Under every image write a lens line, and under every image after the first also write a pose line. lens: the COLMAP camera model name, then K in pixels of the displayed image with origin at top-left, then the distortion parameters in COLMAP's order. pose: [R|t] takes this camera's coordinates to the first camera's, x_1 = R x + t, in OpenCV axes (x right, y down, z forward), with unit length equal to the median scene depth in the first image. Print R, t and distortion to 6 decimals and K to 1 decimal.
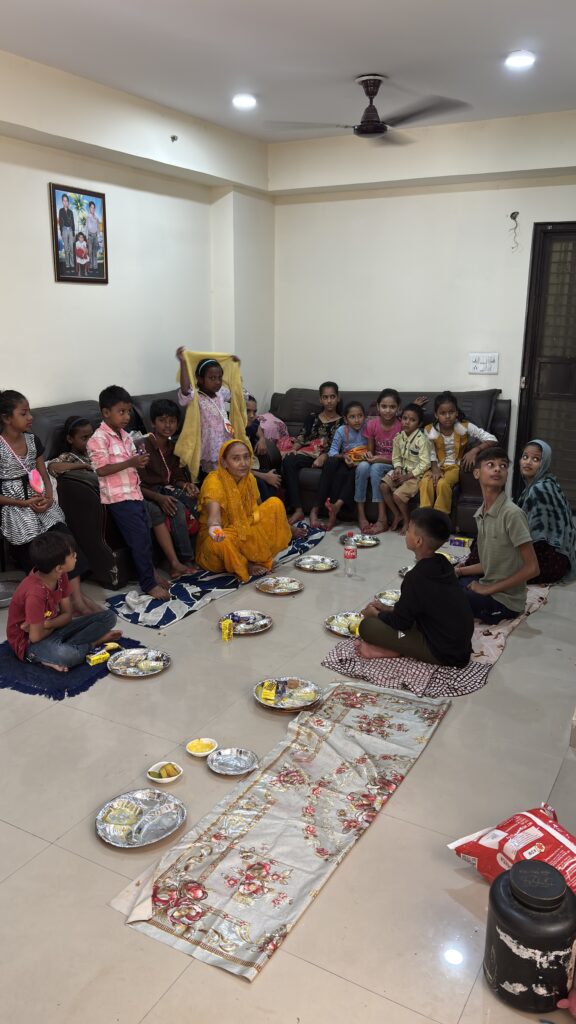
lens RADIAL K [[783.0, 0, 288.0], [0, 783.0, 512.0], [0, 0, 1]] dist [0.011944, 0.001490]
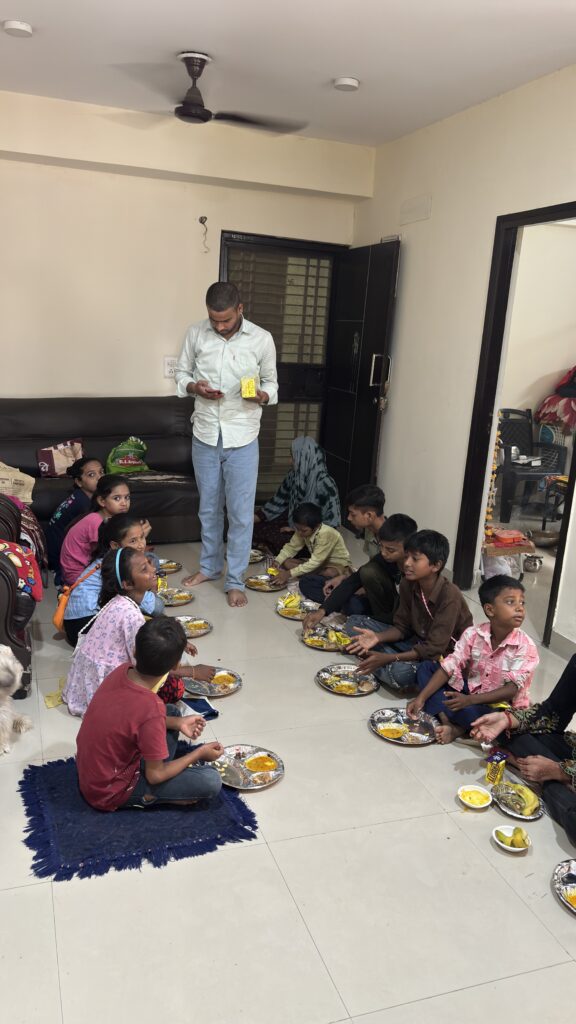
lens RADIAL K [[783.0, 0, 288.0], [0, 783.0, 512.0], [0, 0, 1]] dist [0.011944, 0.001490]
pose [[0.665397, -0.143146, 0.732636, -0.432568], [0.138428, 0.988081, 0.067333, -0.060897], [-0.733542, 0.056614, 0.677282, 0.262459]]
